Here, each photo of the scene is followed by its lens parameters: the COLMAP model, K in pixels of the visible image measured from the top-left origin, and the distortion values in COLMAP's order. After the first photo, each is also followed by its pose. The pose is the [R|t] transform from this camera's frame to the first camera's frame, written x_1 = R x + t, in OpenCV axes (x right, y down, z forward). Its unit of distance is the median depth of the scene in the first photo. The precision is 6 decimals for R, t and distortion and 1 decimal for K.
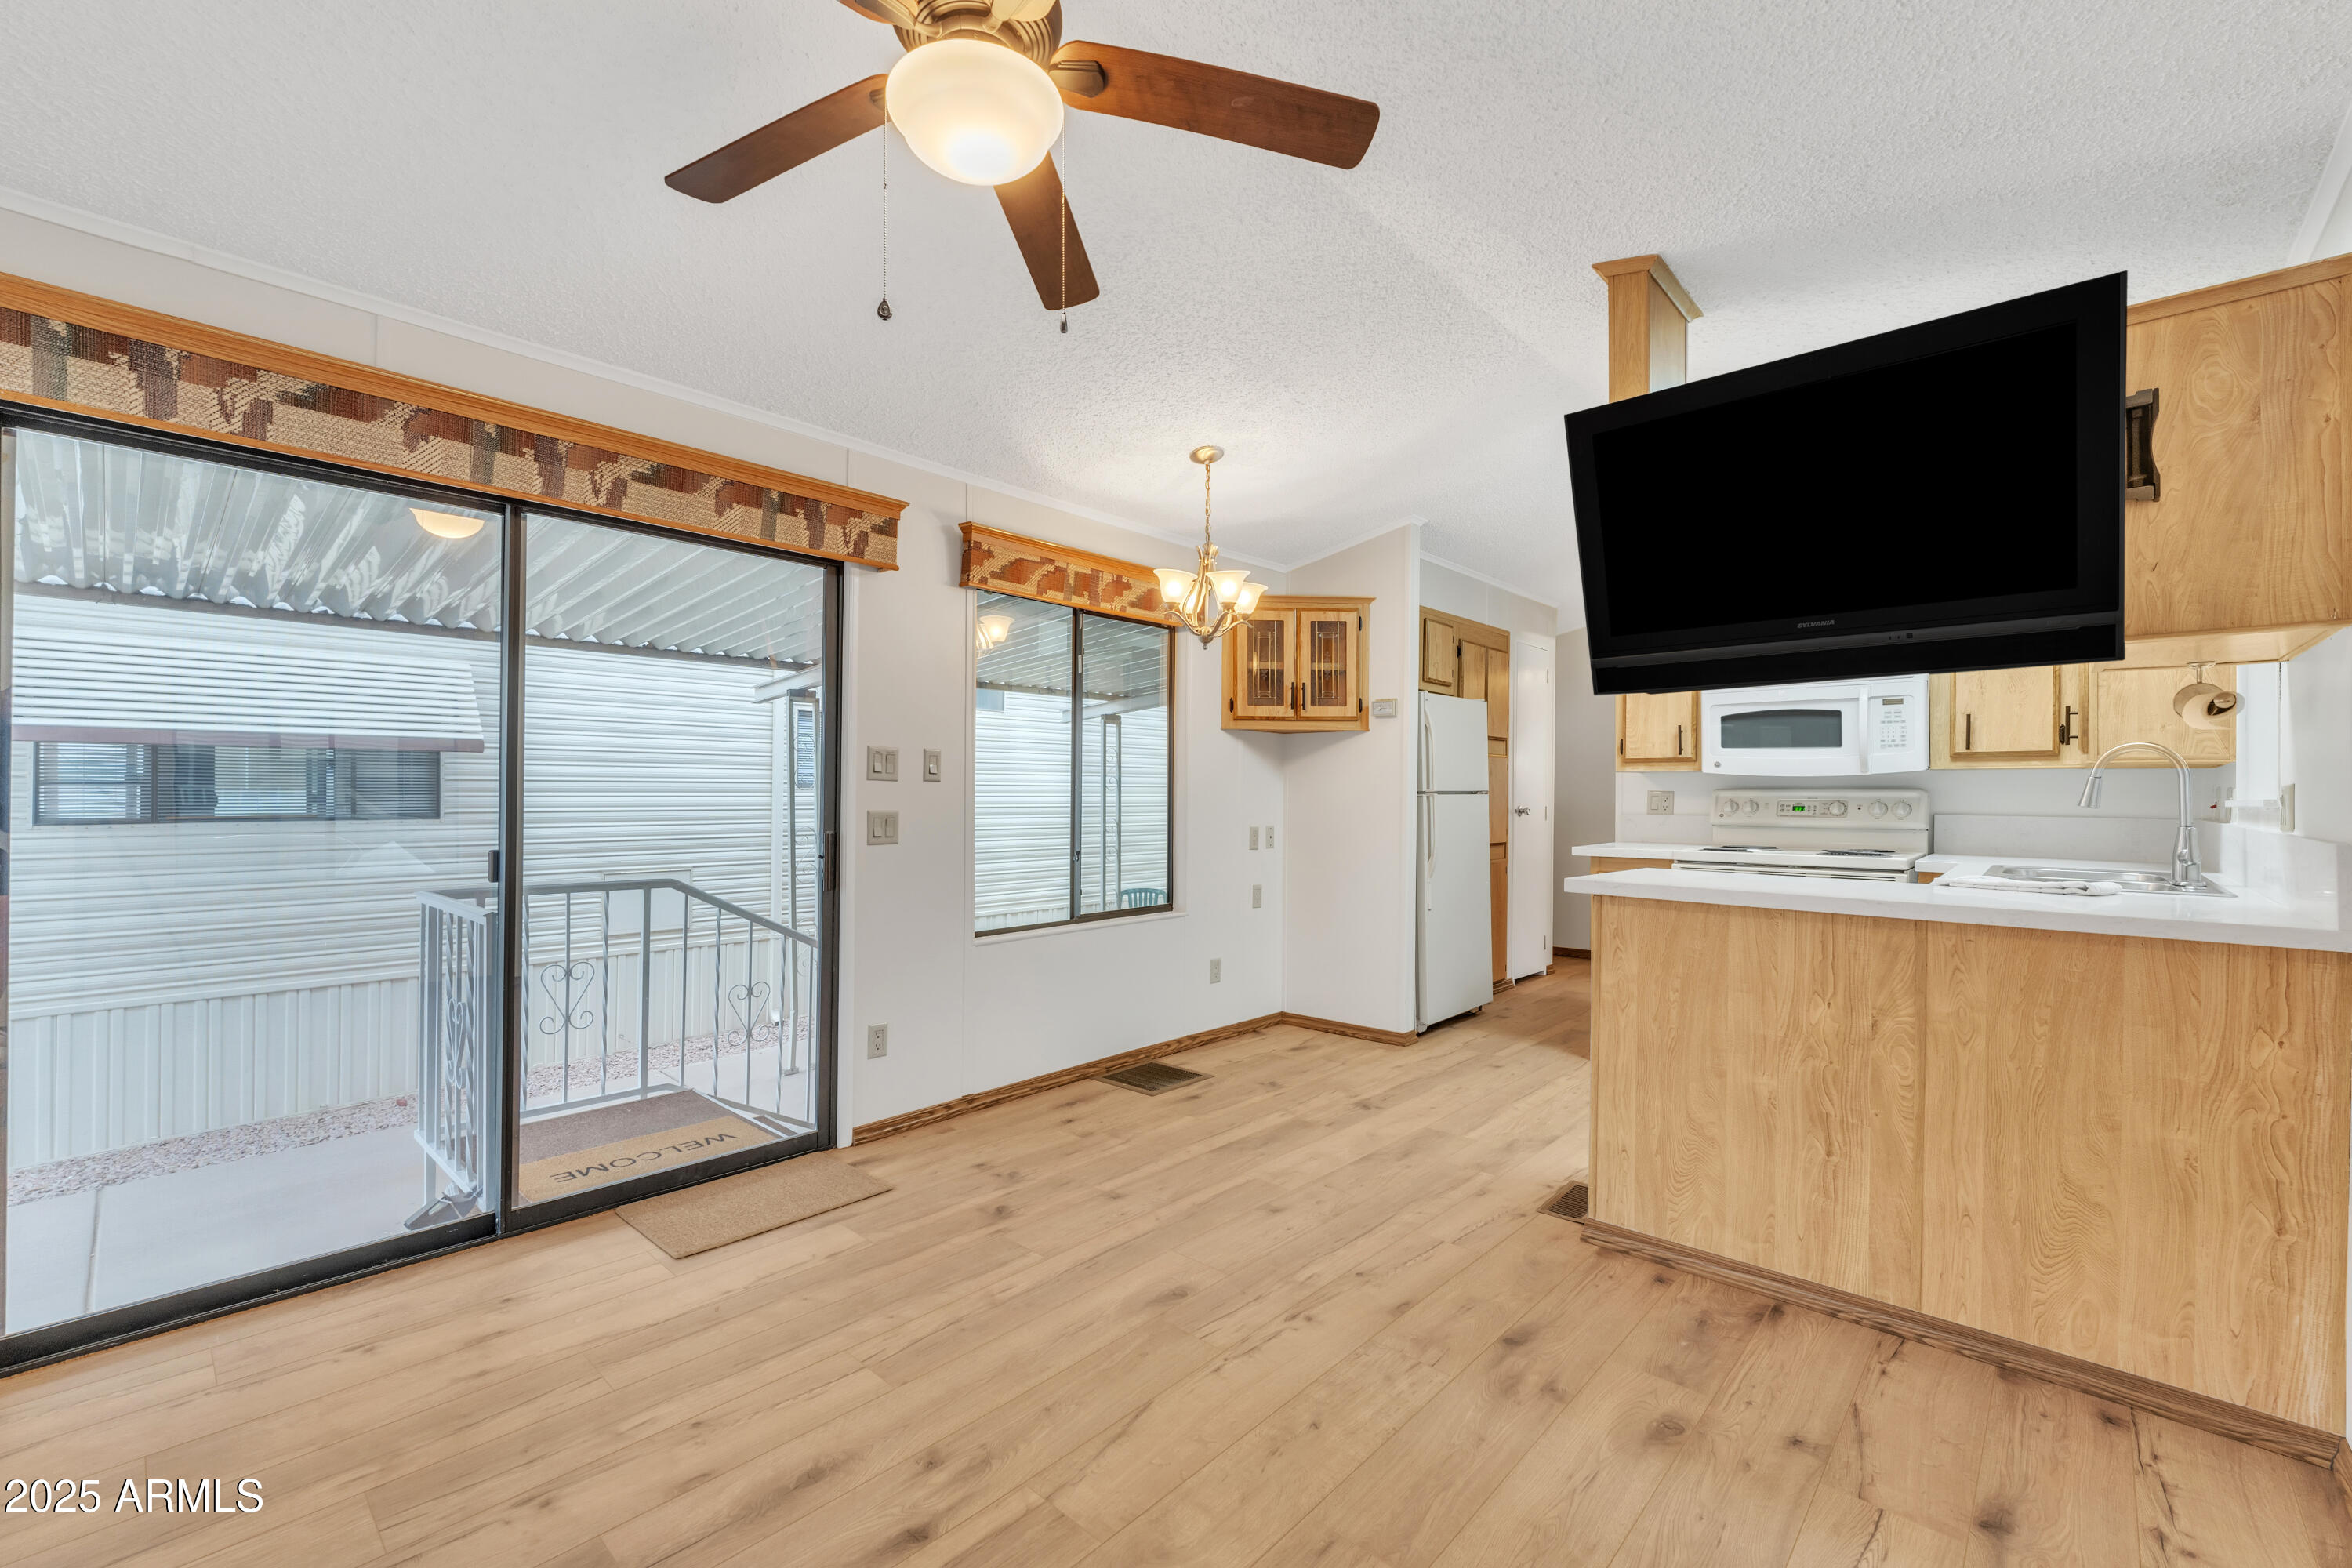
lens RADIAL K [[965.2, 0, 1182.5], [0, 965.2, 794.6], [0, 0, 1]] dist [-0.000900, -0.000279]
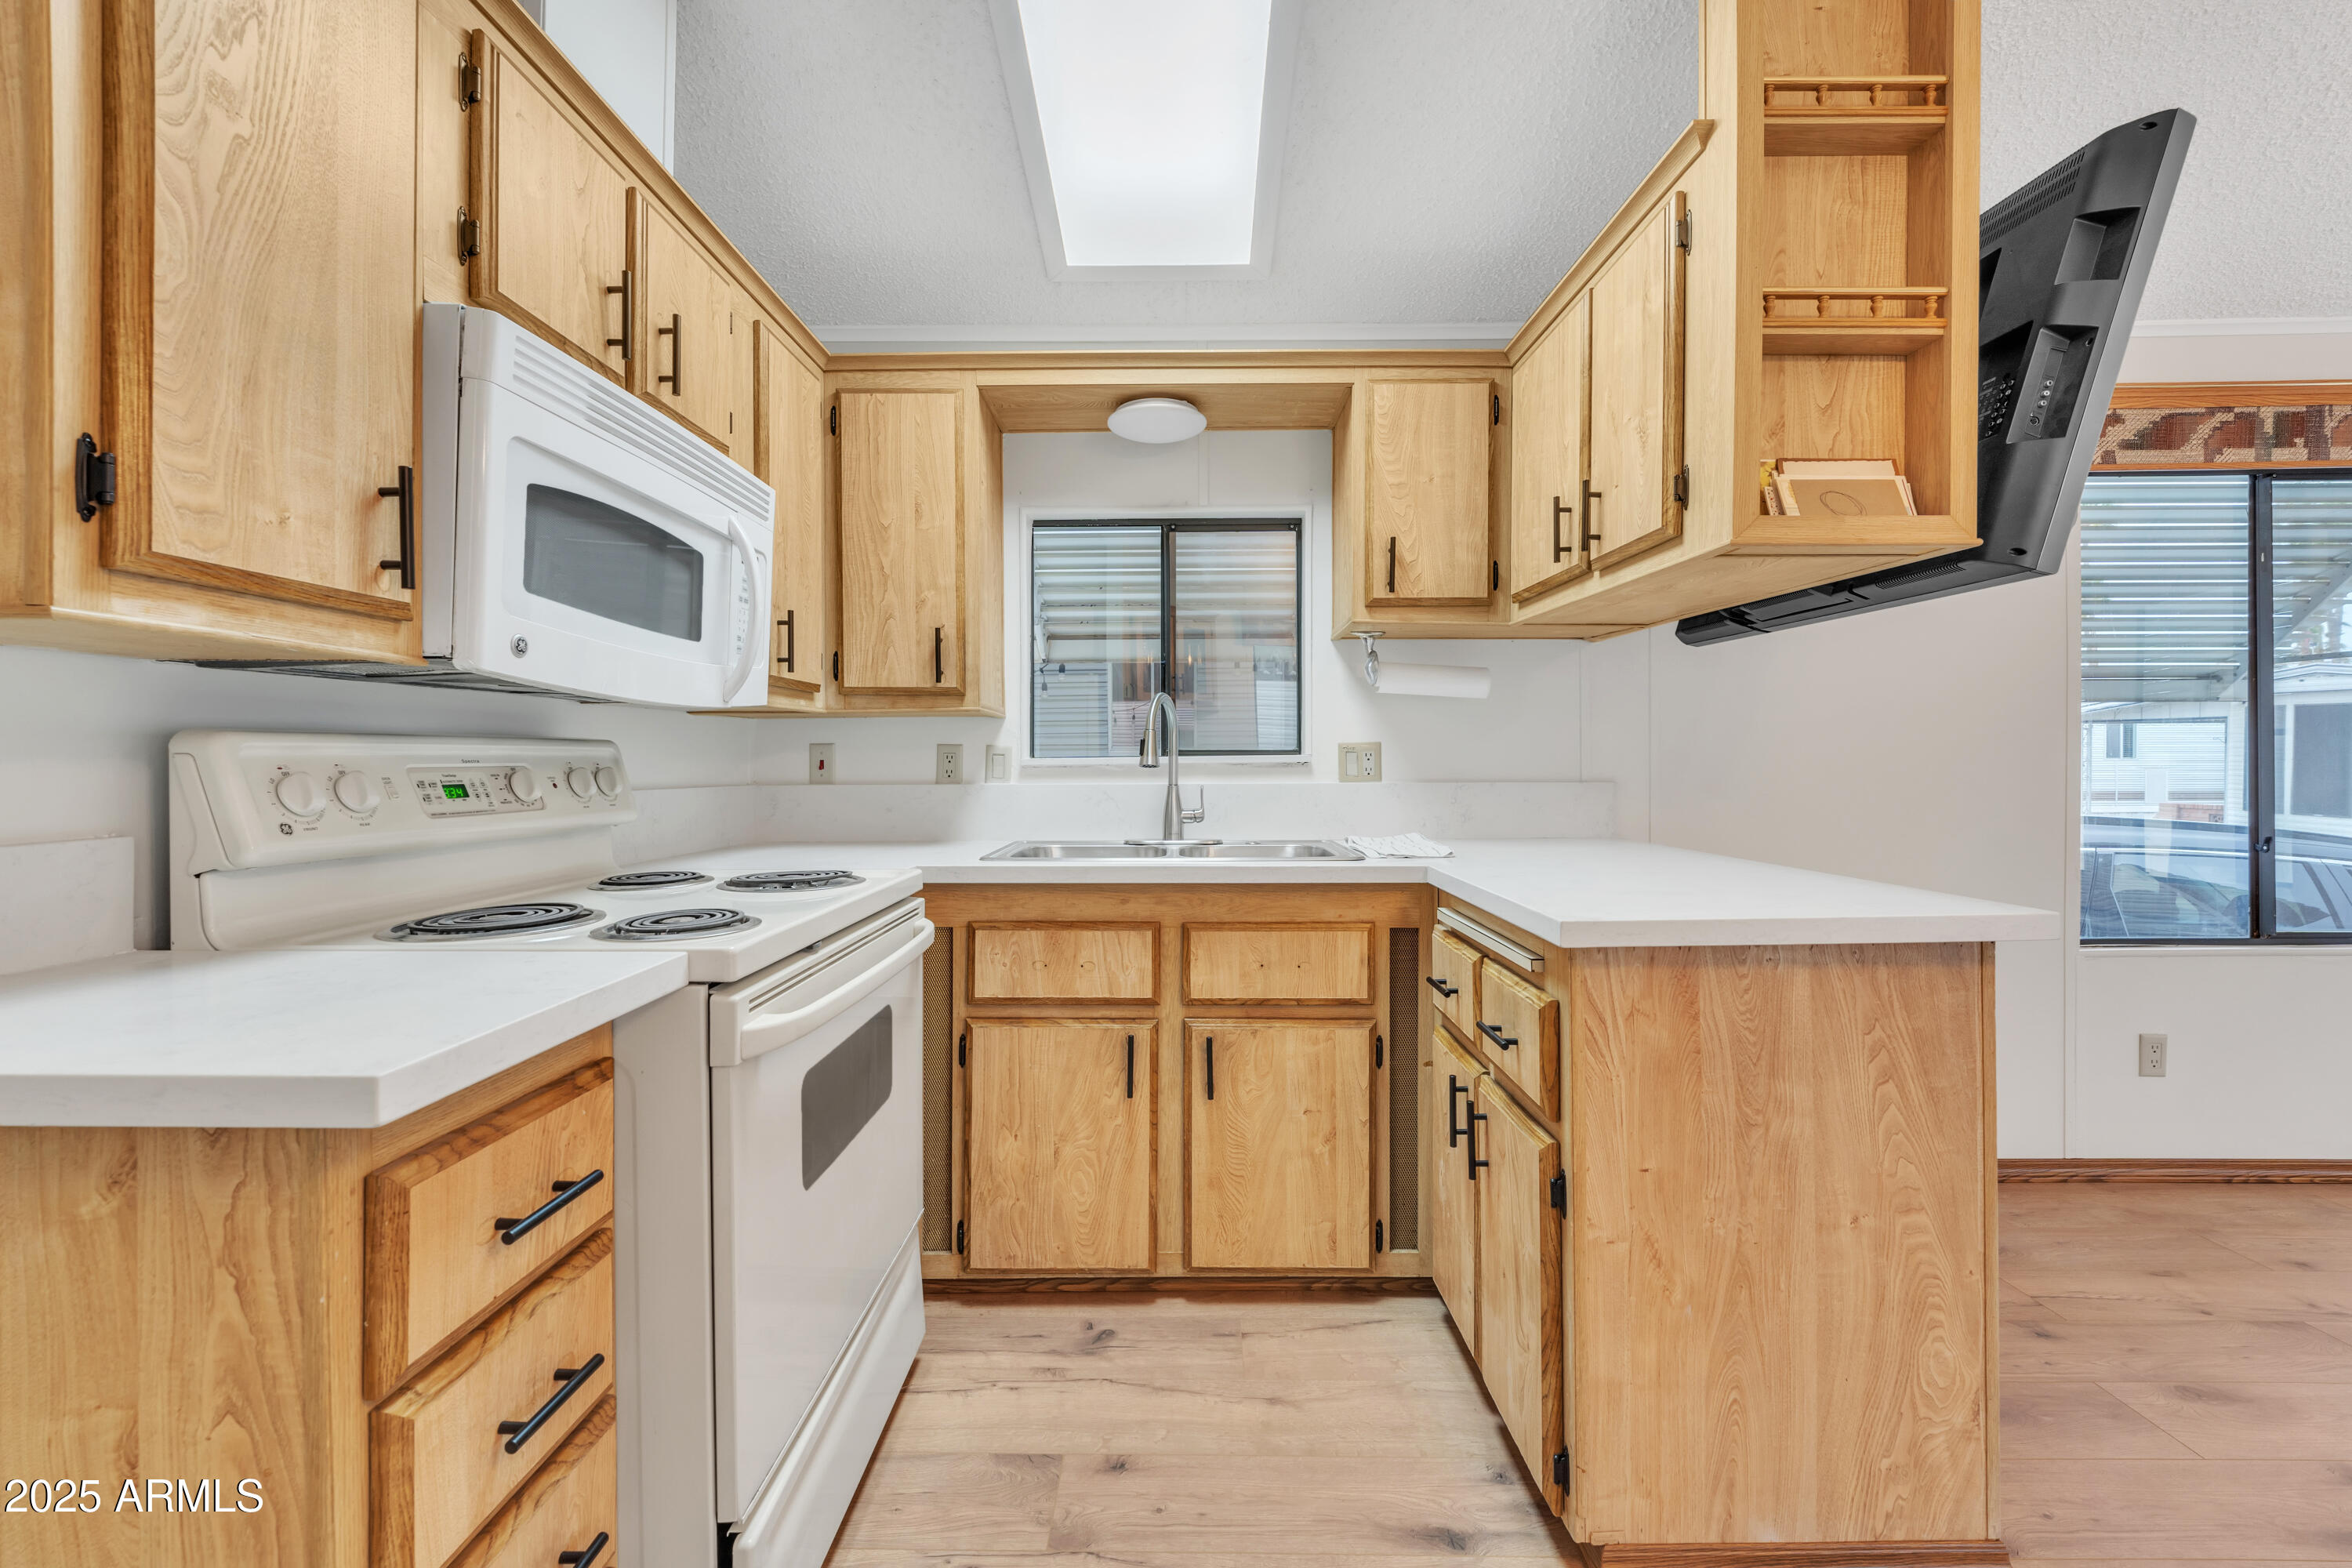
lens RADIAL K [[966.1, 0, 1174.5], [0, 966.1, 768.3], [0, 0, 1]] dist [-0.000027, -0.000918]
pose [[-0.666681, -0.009741, 0.745279, 0.200017], [0.002487, 0.999880, 0.015293, 0.001478], [-0.745339, 0.012050, -0.666577, 1.016903]]
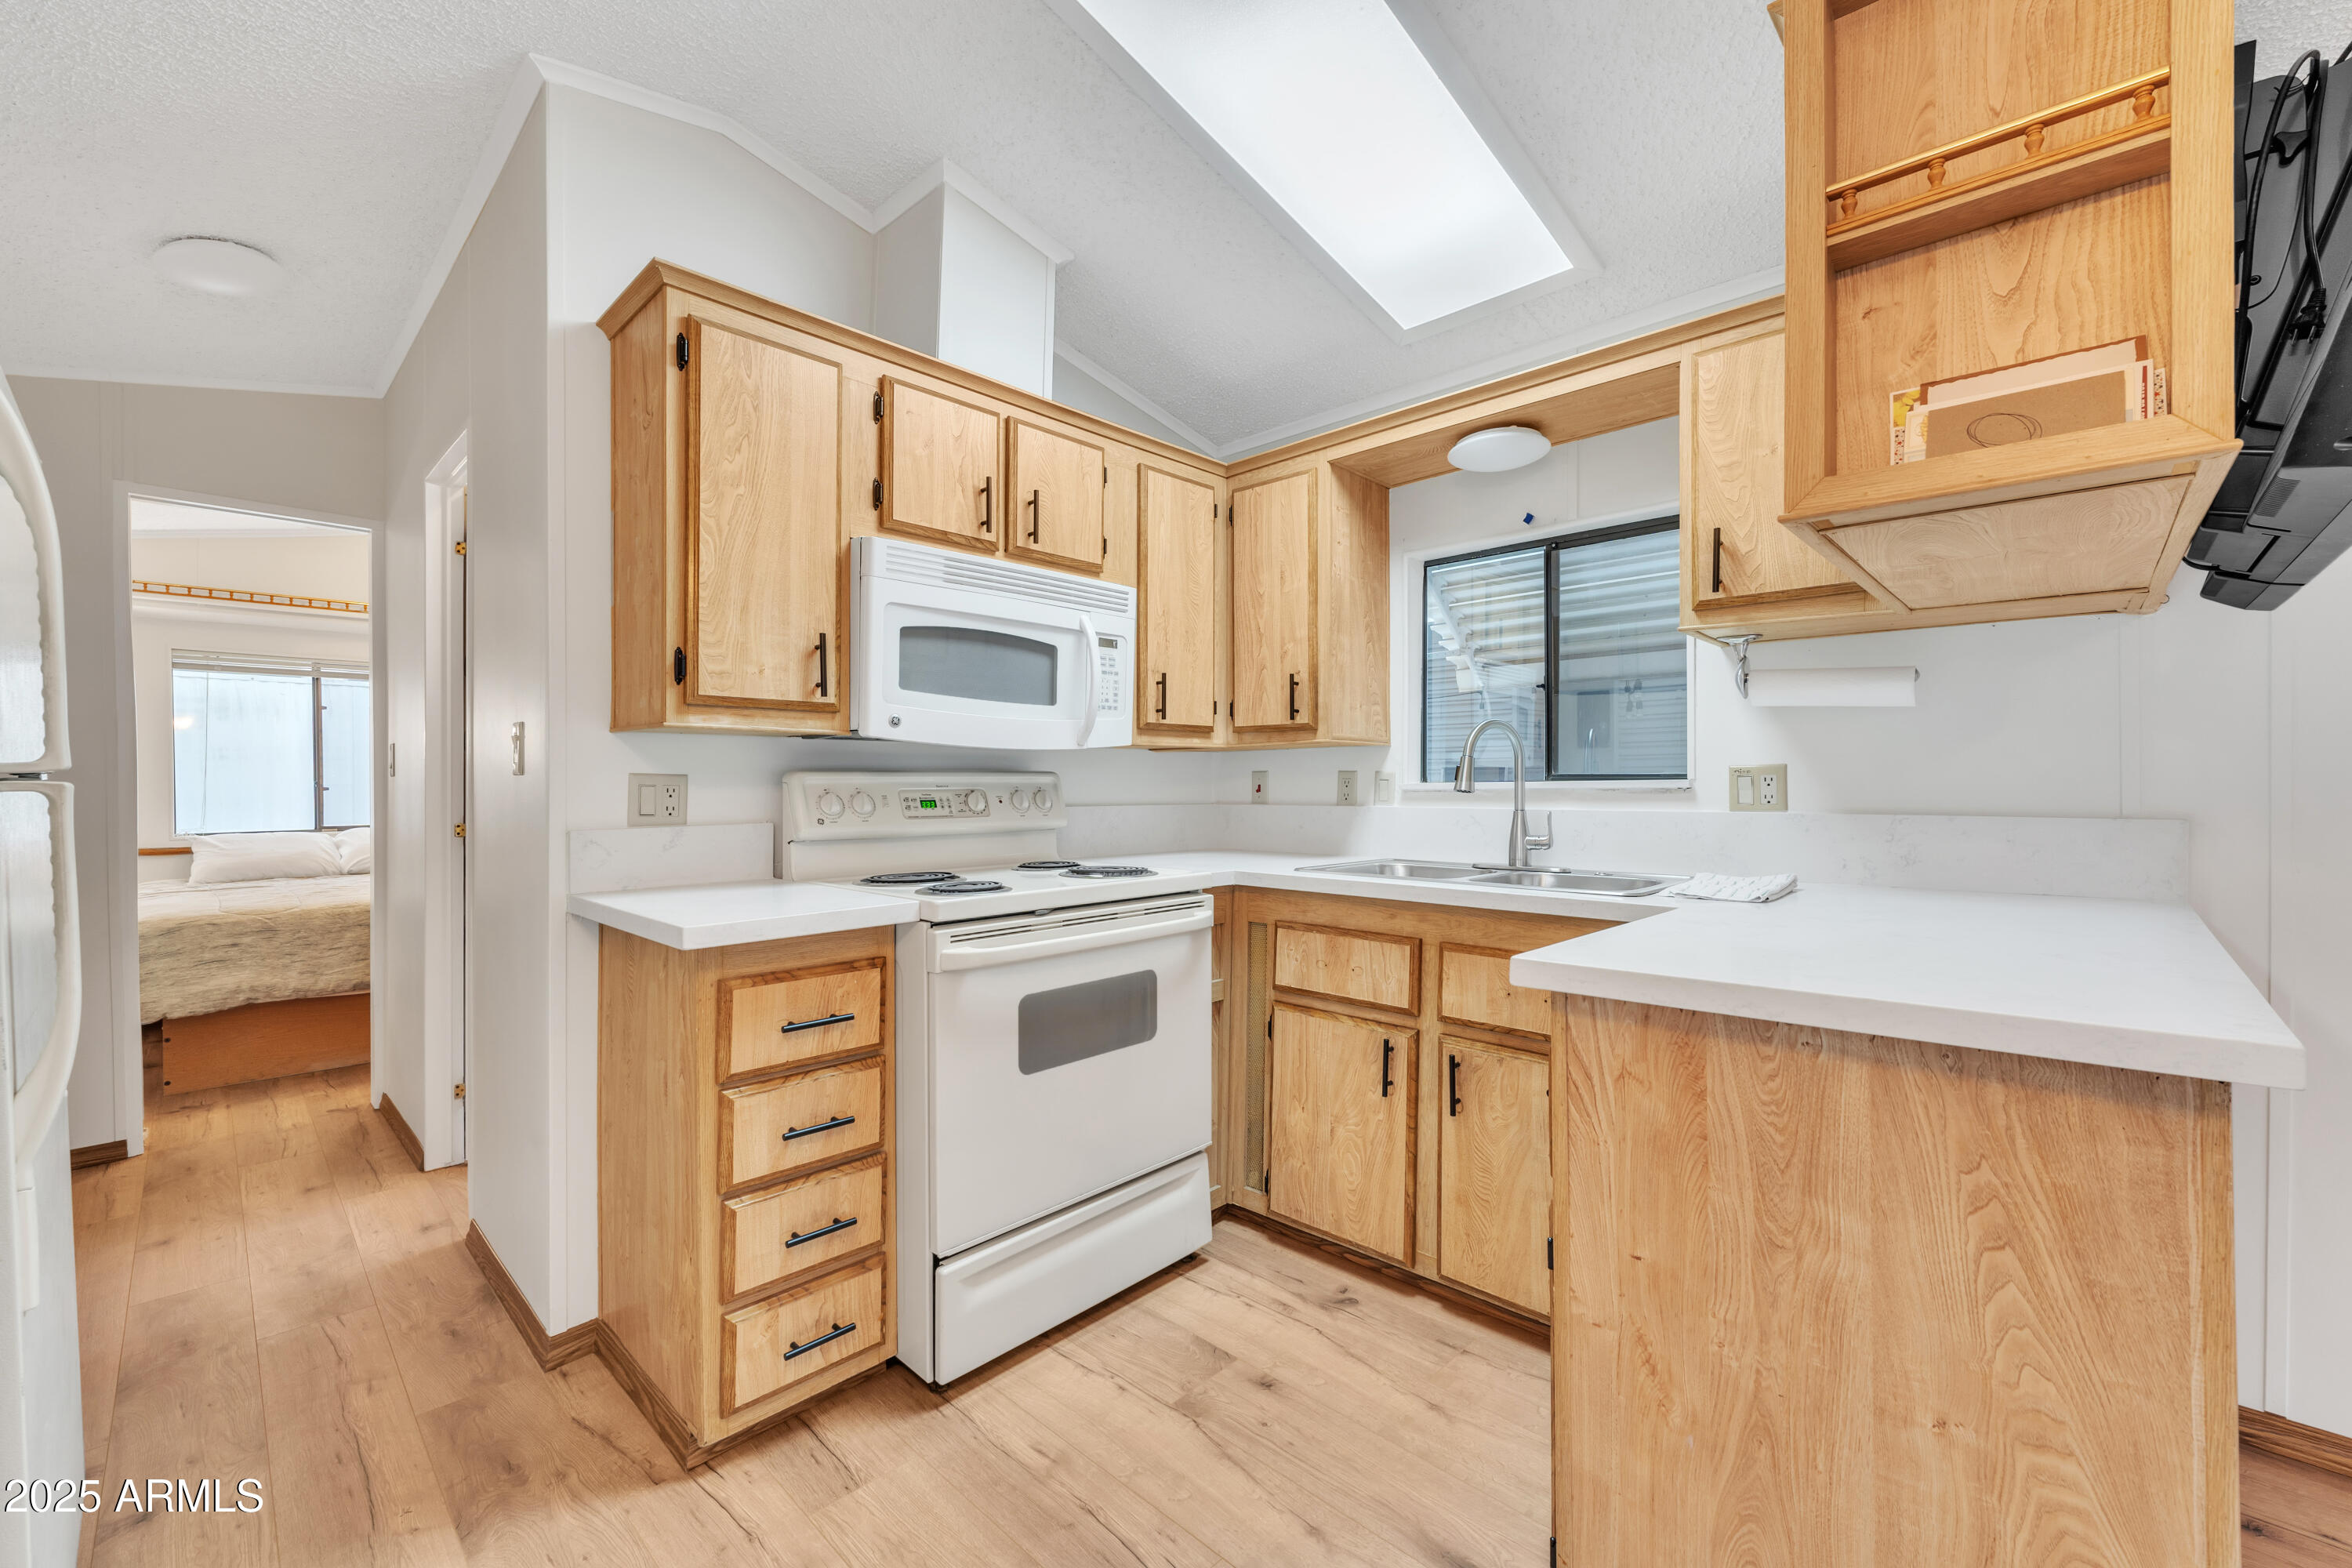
lens RADIAL K [[956.3, 0, 1176.0], [0, 956.3, 784.0], [0, 0, 1]] dist [0.000355, -0.000433]
pose [[0.024828, -0.005527, 0.999676, 0.053440], [0.006323, 0.999966, 0.005371, 0.000129], [-0.999672, 0.006188, 0.024862, 0.815294]]
